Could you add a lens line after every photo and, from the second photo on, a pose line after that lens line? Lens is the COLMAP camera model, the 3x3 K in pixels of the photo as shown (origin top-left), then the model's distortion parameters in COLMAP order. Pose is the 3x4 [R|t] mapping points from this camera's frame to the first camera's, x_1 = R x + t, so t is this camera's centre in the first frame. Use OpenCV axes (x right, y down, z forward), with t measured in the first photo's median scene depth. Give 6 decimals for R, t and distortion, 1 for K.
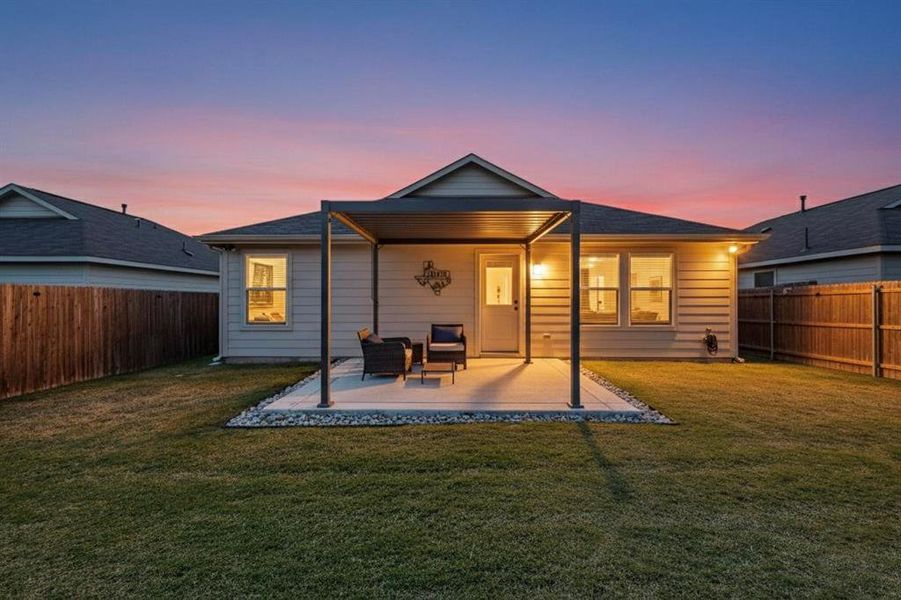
lens RADIAL K [[392.5, 0, 453.4], [0, 392.5, 301.8], [0, 0, 1]] dist [0.003954, 0.000134]
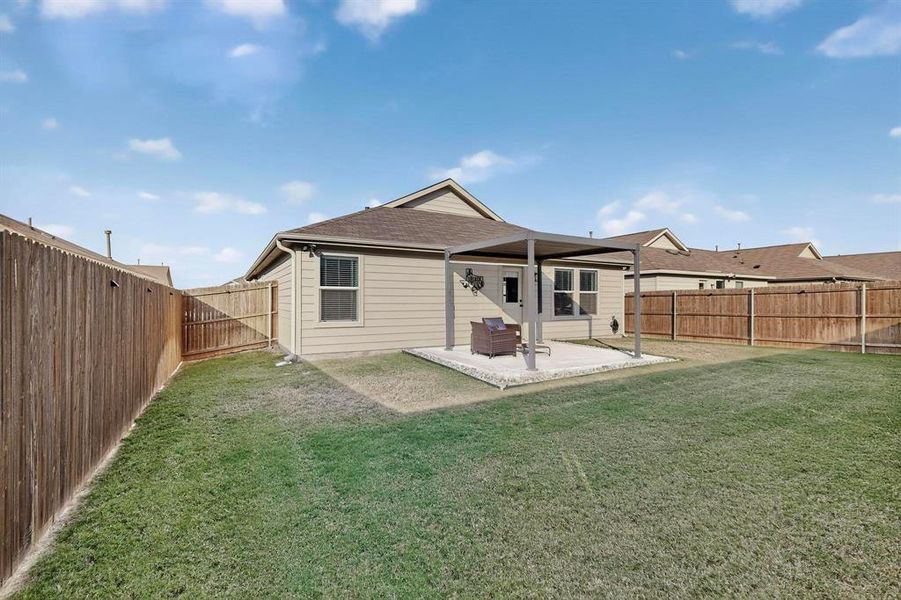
lens RADIAL K [[392.5, 0, 445.6], [0, 392.5, 295.9], [0, 0, 1]] dist [0.003954, 0.000134]
pose [[0.846574, -0.001801, 0.532268, -0.790885], [0.006640, 0.999952, -0.007177, -0.008201], [-0.532230, 0.009610, 0.846545, -0.016641]]
